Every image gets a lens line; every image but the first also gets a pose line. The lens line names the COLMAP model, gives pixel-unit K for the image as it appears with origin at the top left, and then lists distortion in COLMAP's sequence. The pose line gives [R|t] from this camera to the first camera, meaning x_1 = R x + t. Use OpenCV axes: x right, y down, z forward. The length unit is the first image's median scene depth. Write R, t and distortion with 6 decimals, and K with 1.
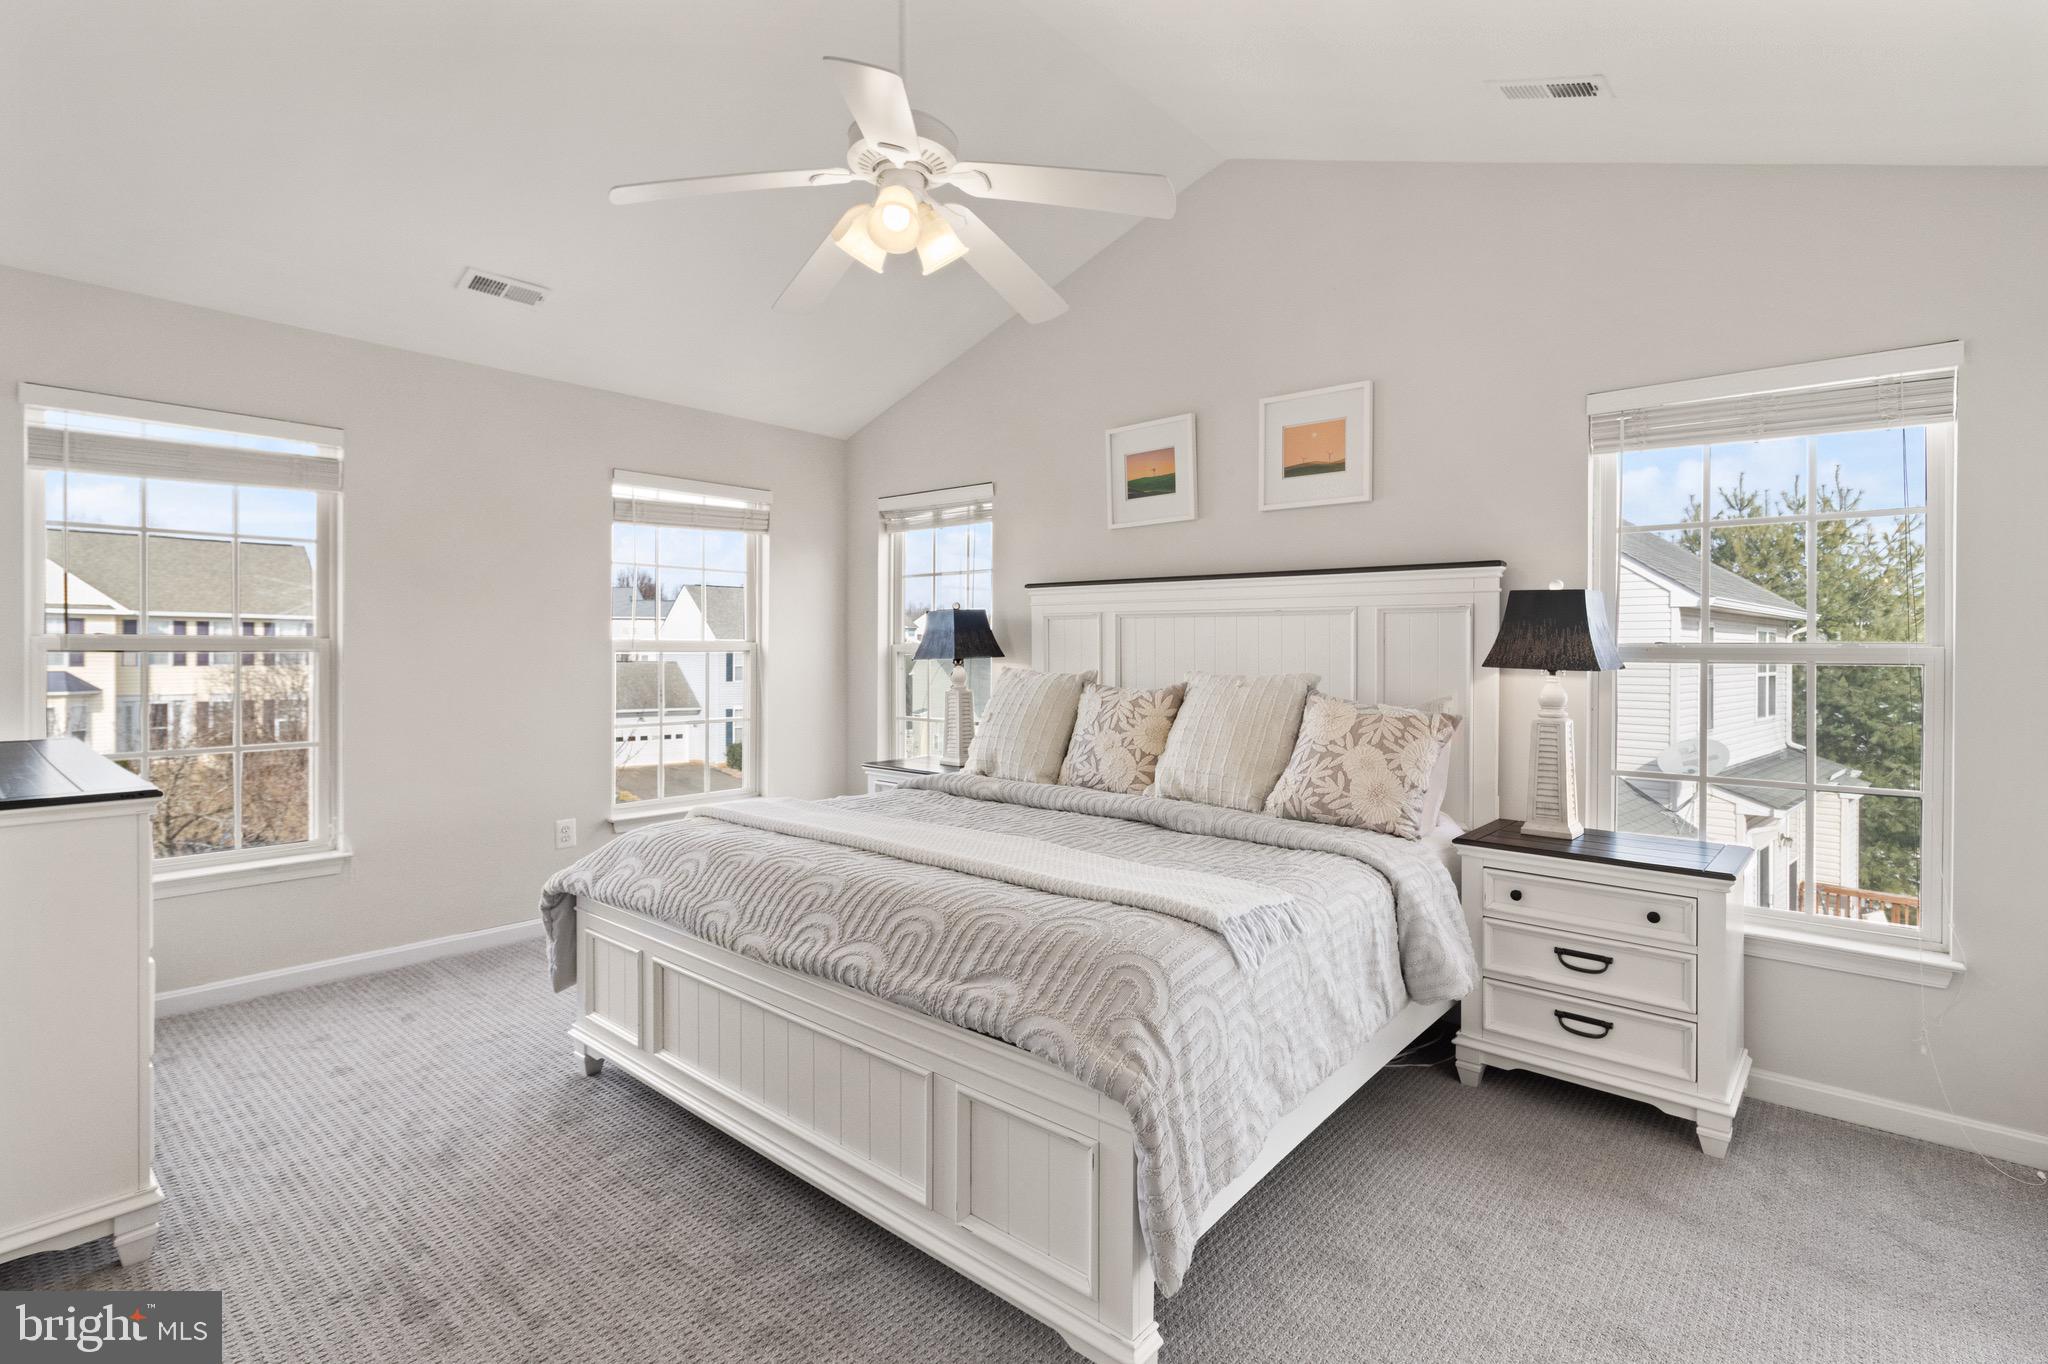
lens RADIAL K [[978.2, 0, 1026.0], [0, 978.2, 672.9], [0, 0, 1]] dist [0.003403, 0.000888]
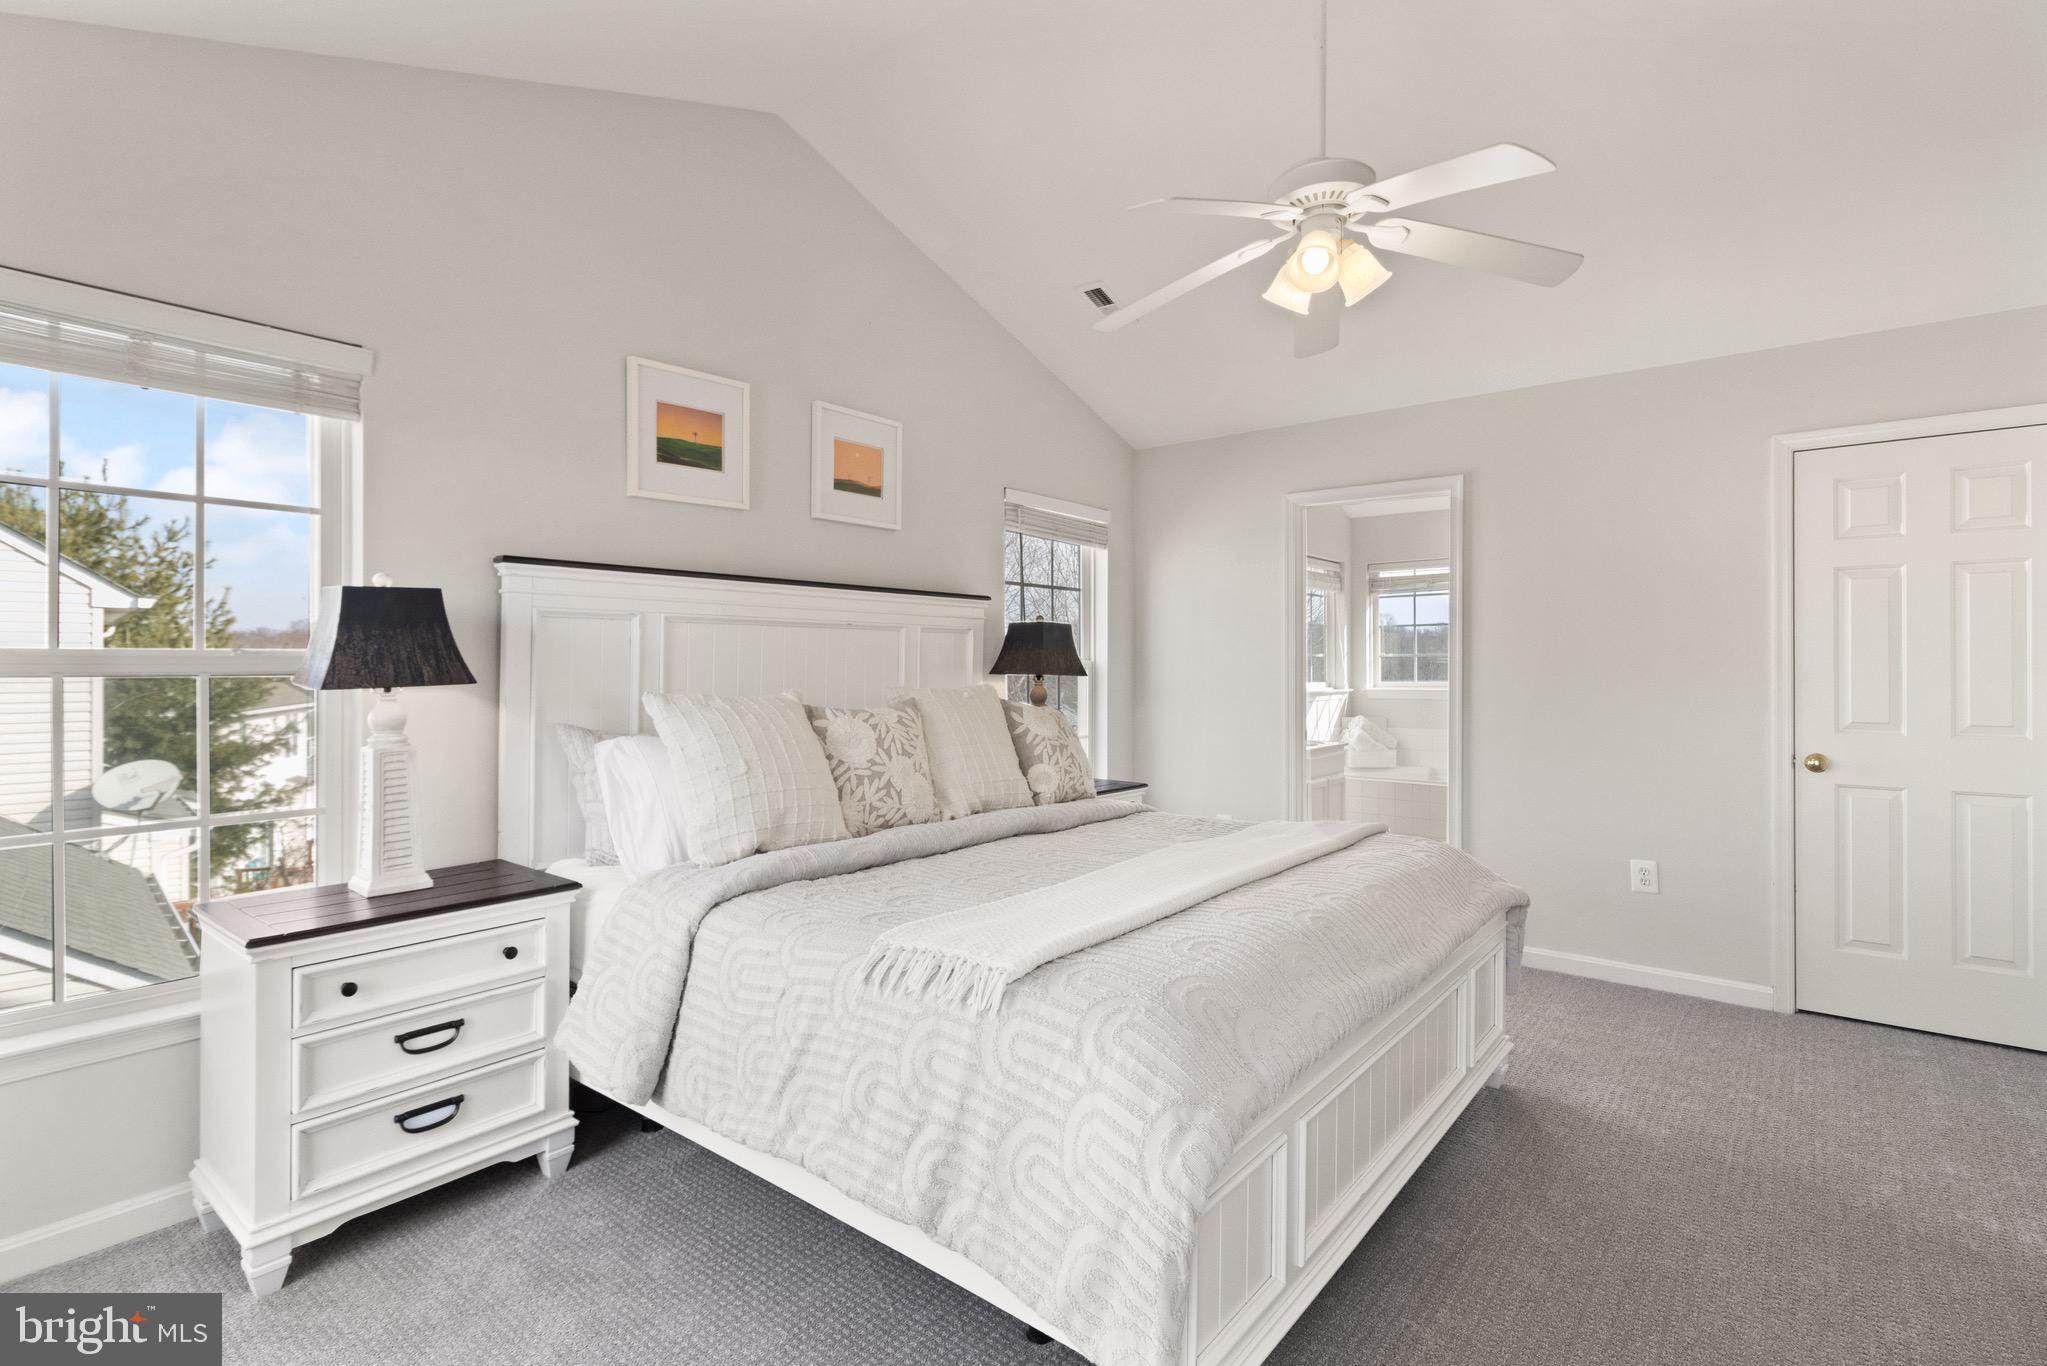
lens RADIAL K [[977.7, 0, 1025.5], [0, 977.7, 673.9], [0, 0, 1]] dist [0.003403, 0.000888]
pose [[-0.039476, -0.013897, 0.999124, -0.714565], [0.027590, 0.999507, 0.014992, -0.022418], [-0.998840, 0.028158, -0.039074, 0.833896]]
